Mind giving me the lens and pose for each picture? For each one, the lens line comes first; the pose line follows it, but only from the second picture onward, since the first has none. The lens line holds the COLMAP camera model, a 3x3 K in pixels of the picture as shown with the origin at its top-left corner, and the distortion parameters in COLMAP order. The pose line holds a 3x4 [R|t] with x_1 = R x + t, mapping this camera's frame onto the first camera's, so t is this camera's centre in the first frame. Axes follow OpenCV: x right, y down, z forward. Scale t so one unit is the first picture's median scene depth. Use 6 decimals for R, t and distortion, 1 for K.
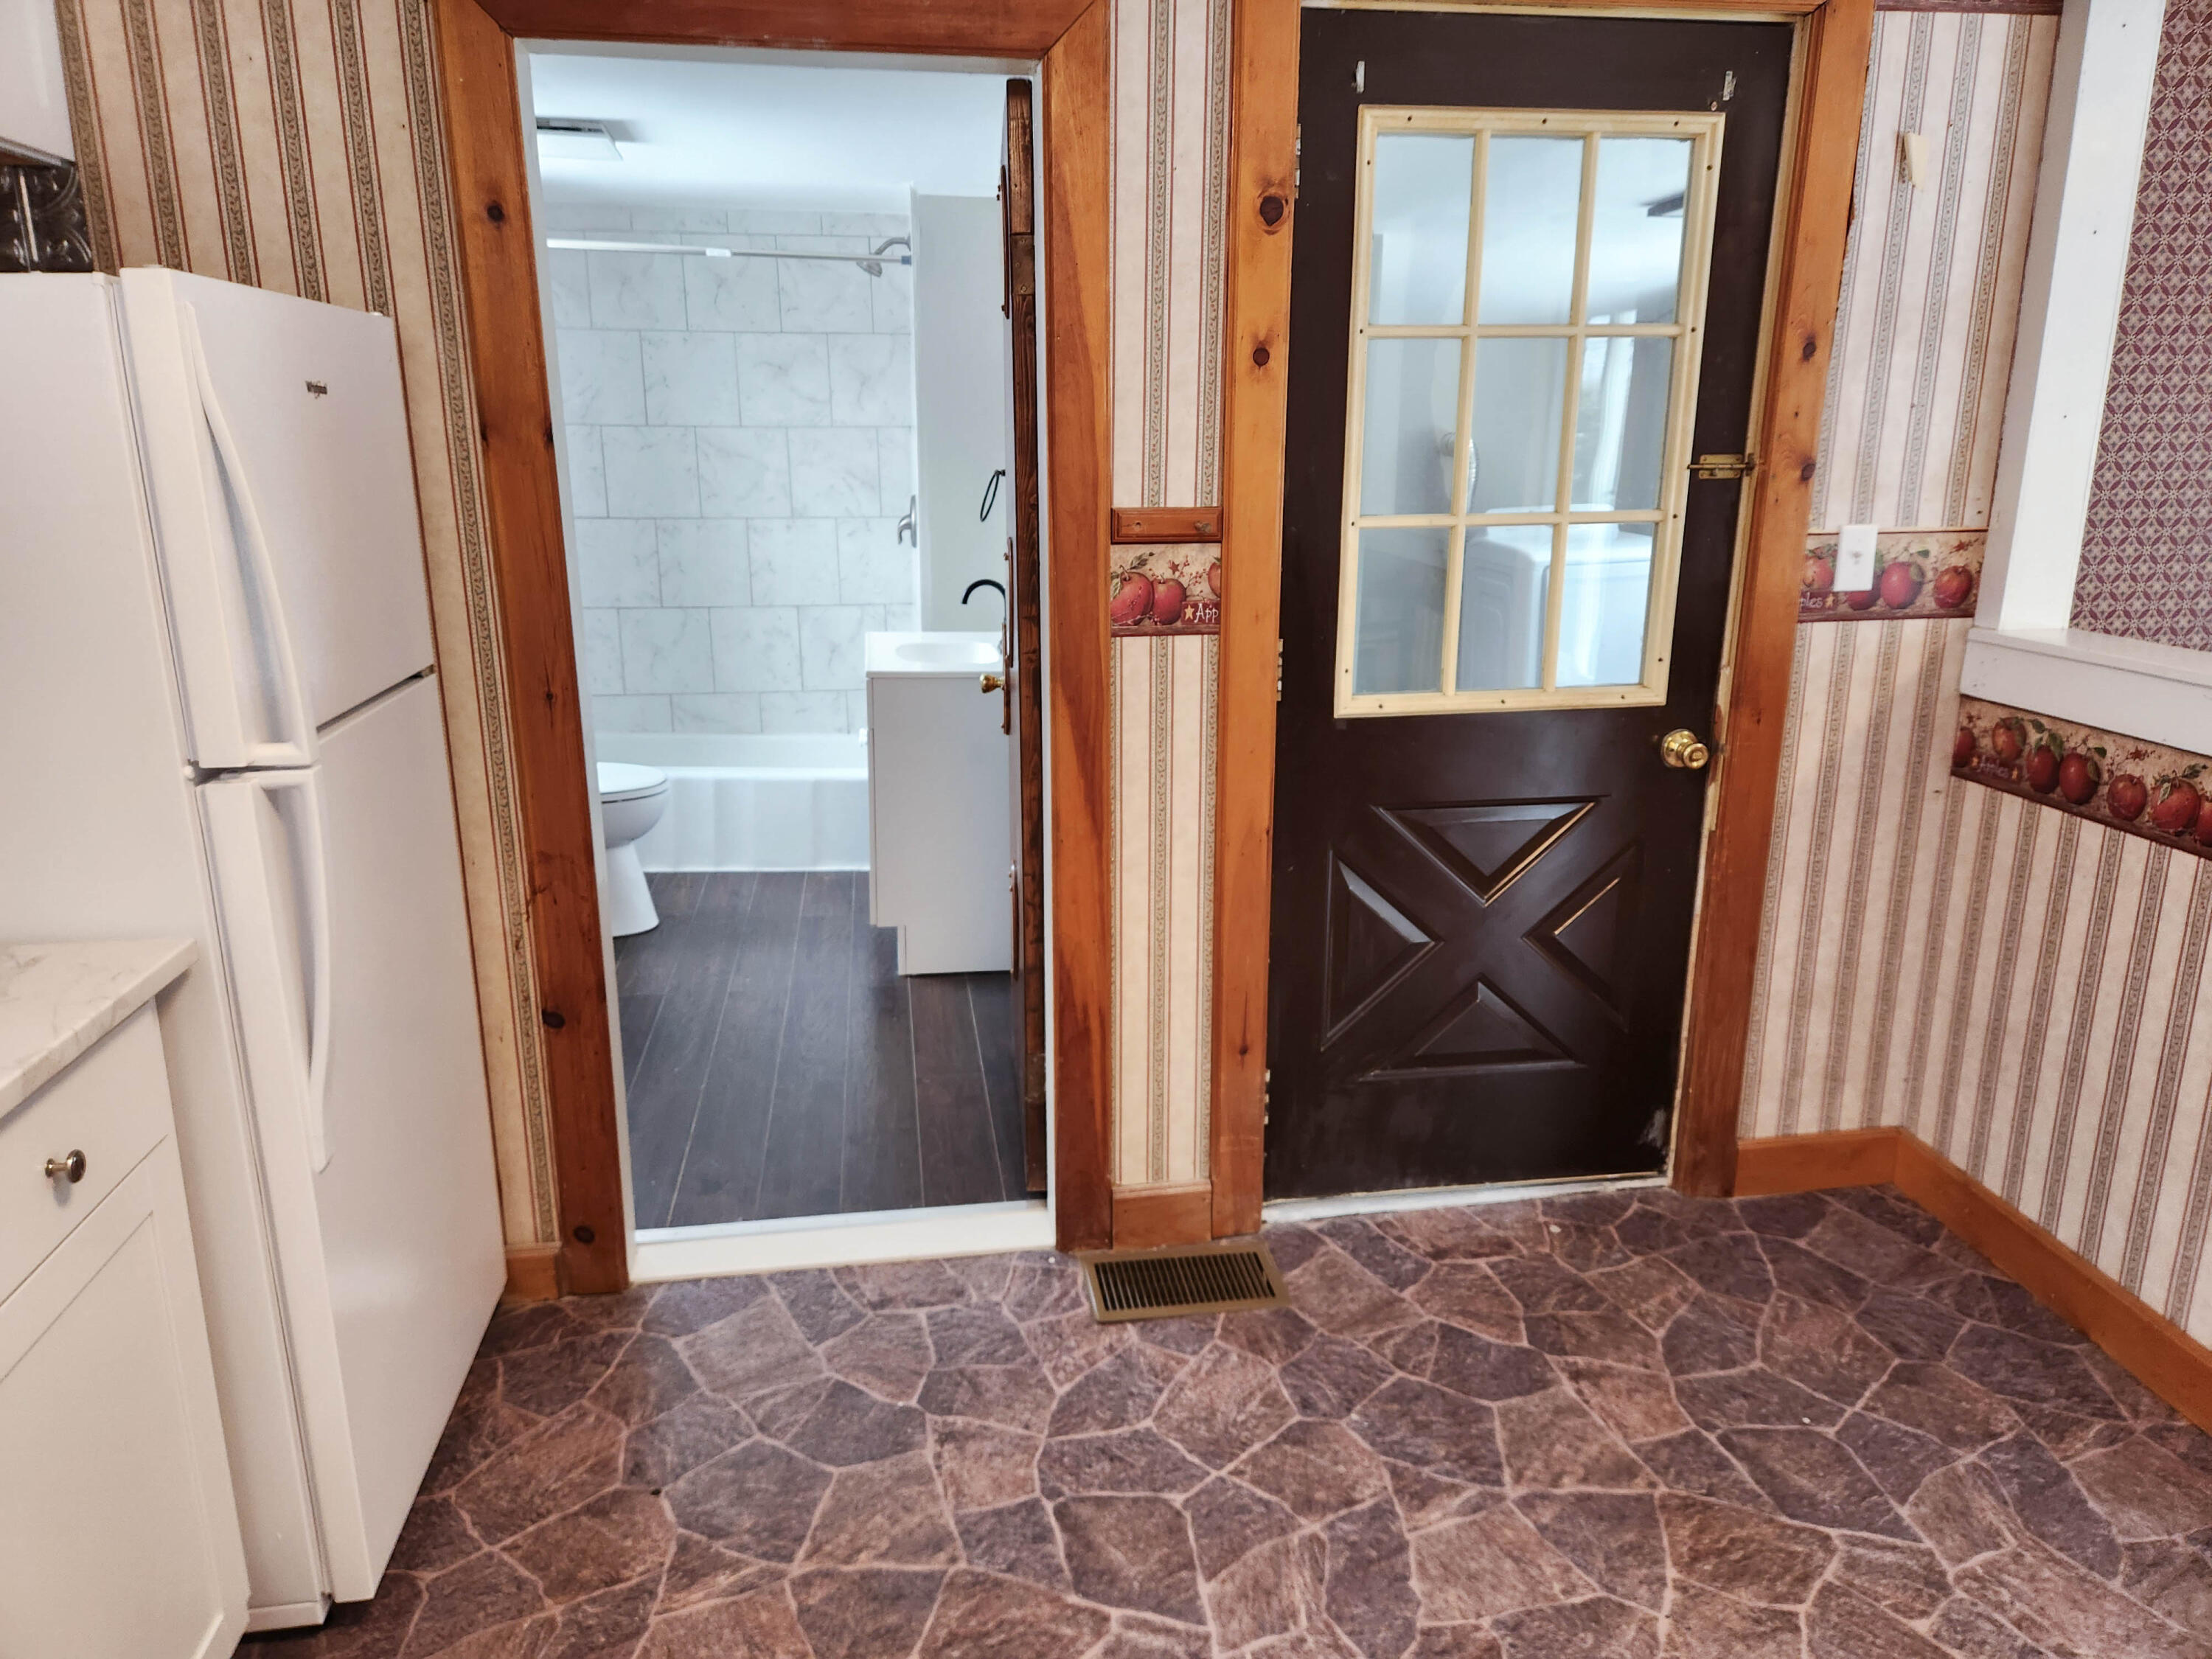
lens RADIAL K [[1465.3, 0, 1107.9], [0, 1465.3, 818.7], [0, 0, 1]] dist [0.060328, -0.057777]
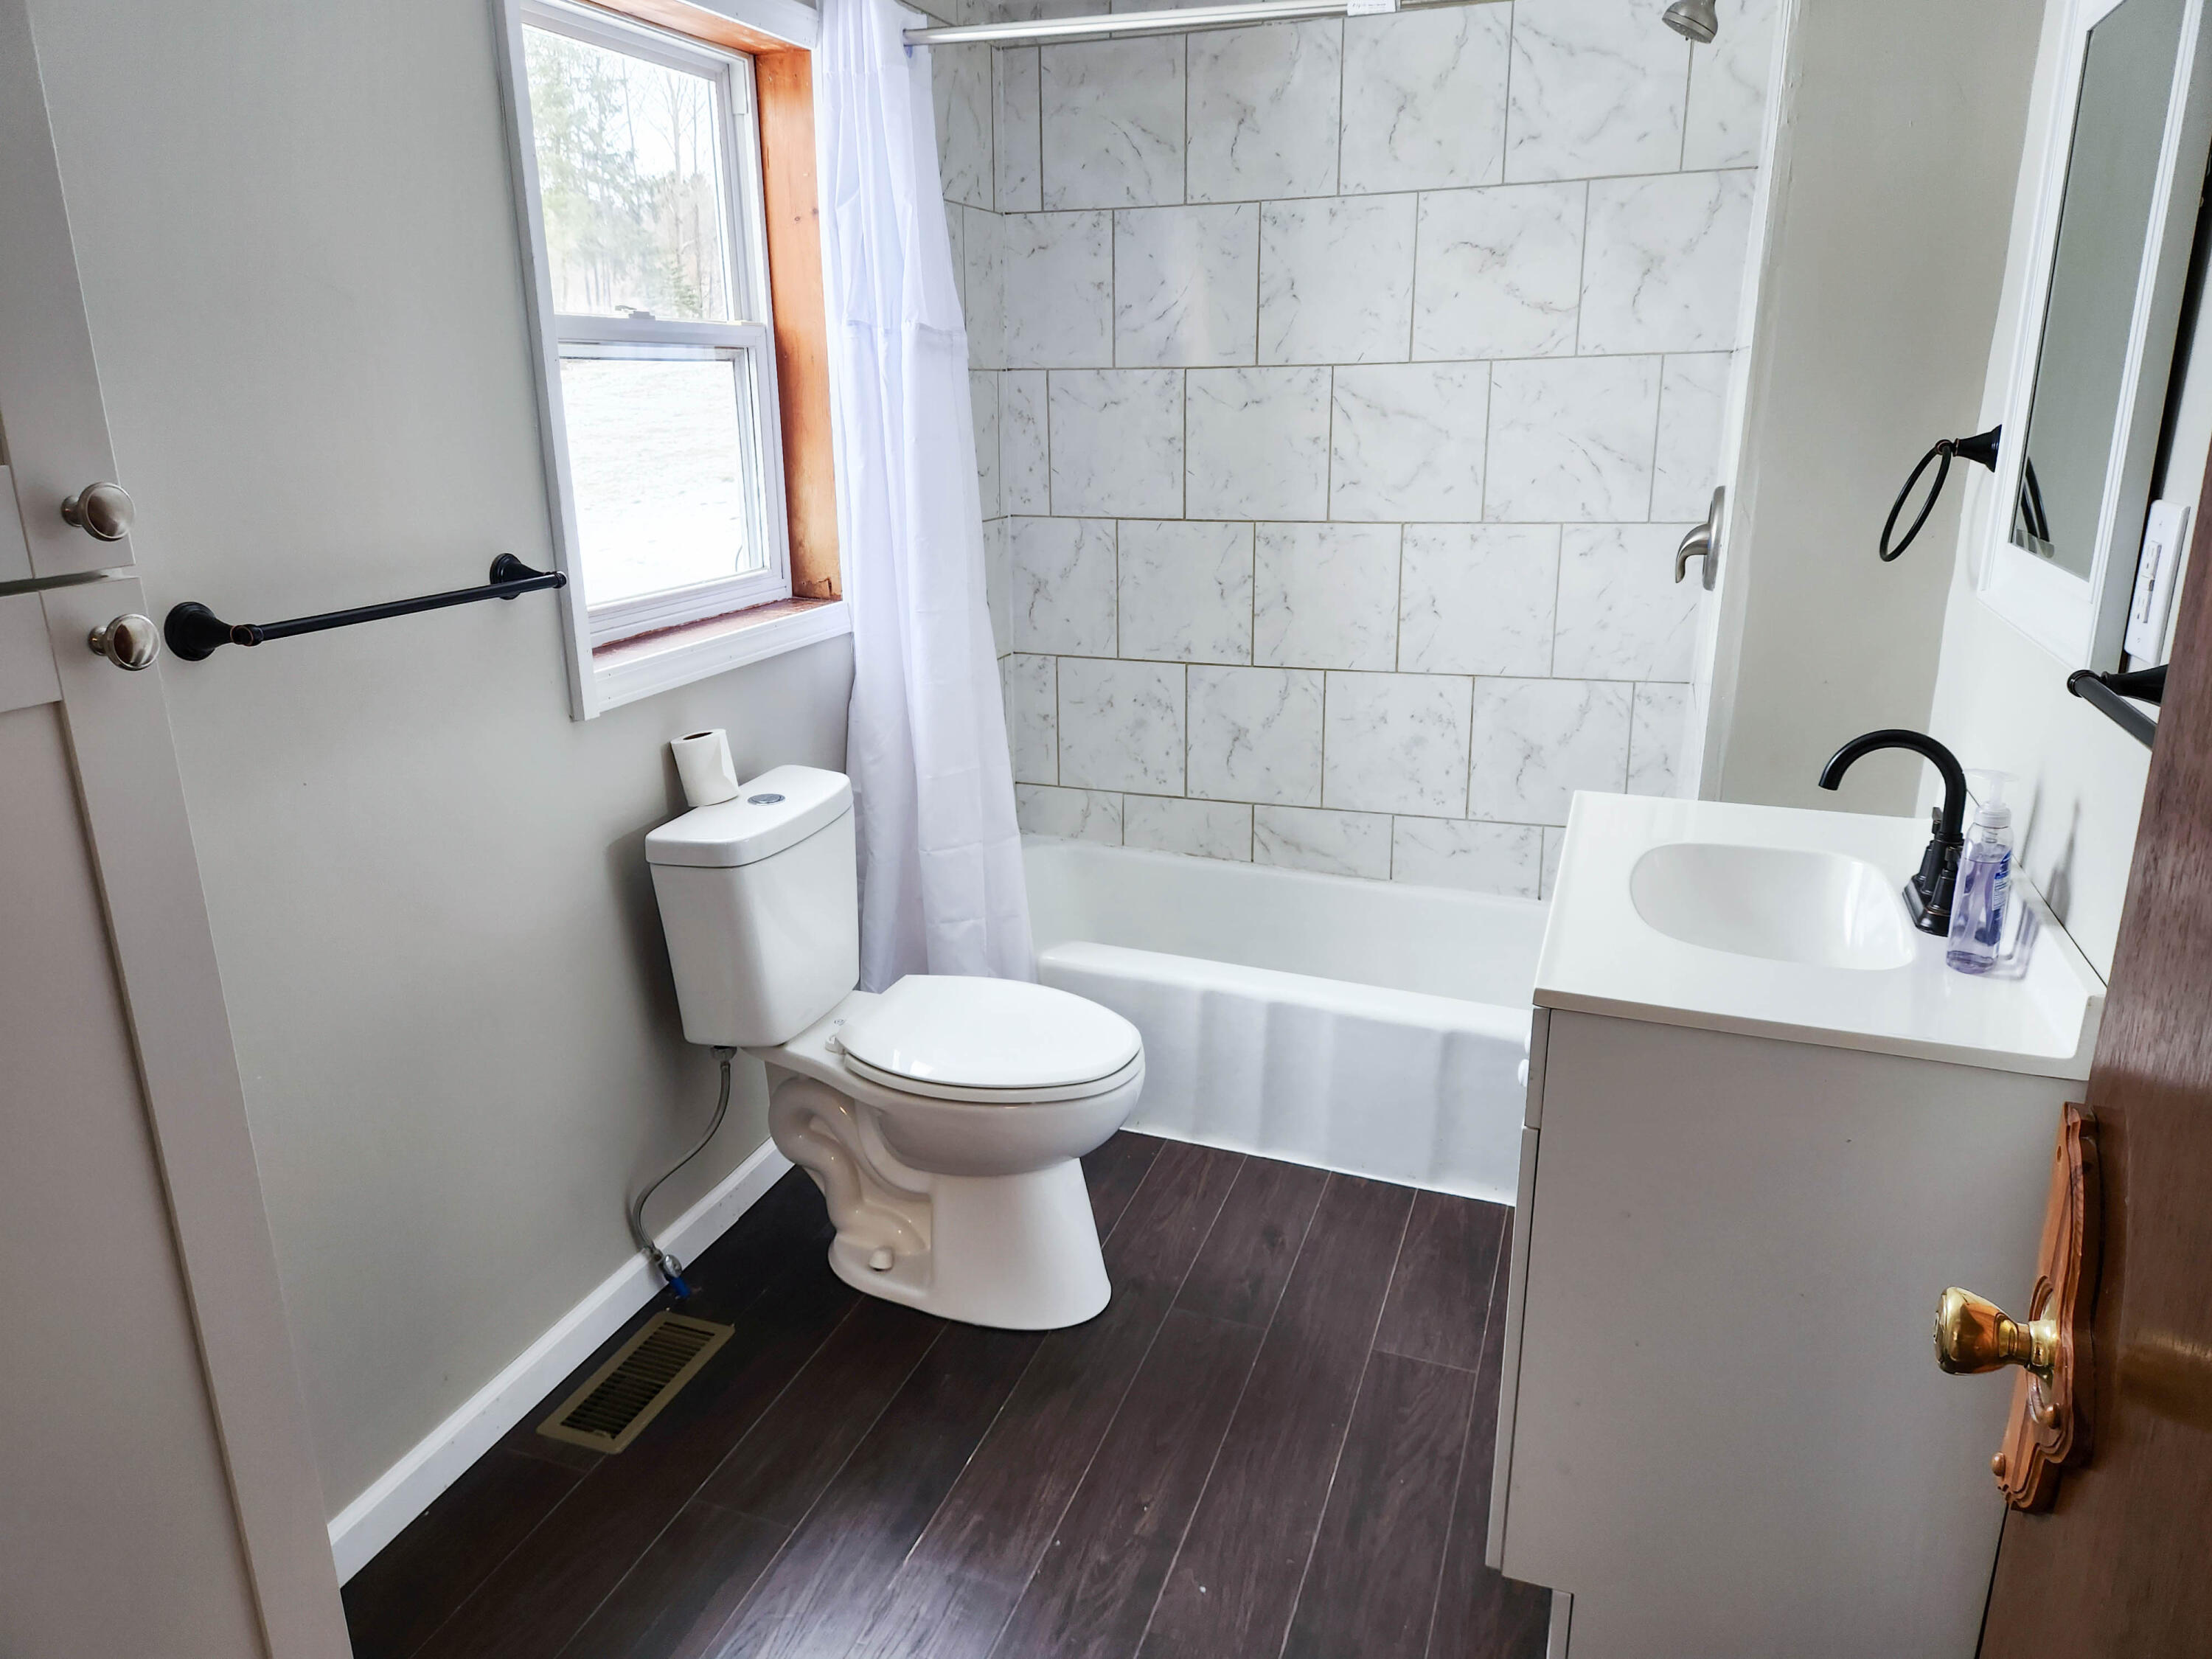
lens RADIAL K [[1465.3, 0, 1099.5], [0, 1465.3, 826.9], [0, 0, 1]] dist [0.060328, -0.057777]
pose [[0.875487, 0.121600, -0.467692, -0.065936], [-0.101882, 0.992515, 0.067339, -0.114661], [0.472380, -0.011305, 0.881322, 0.442597]]
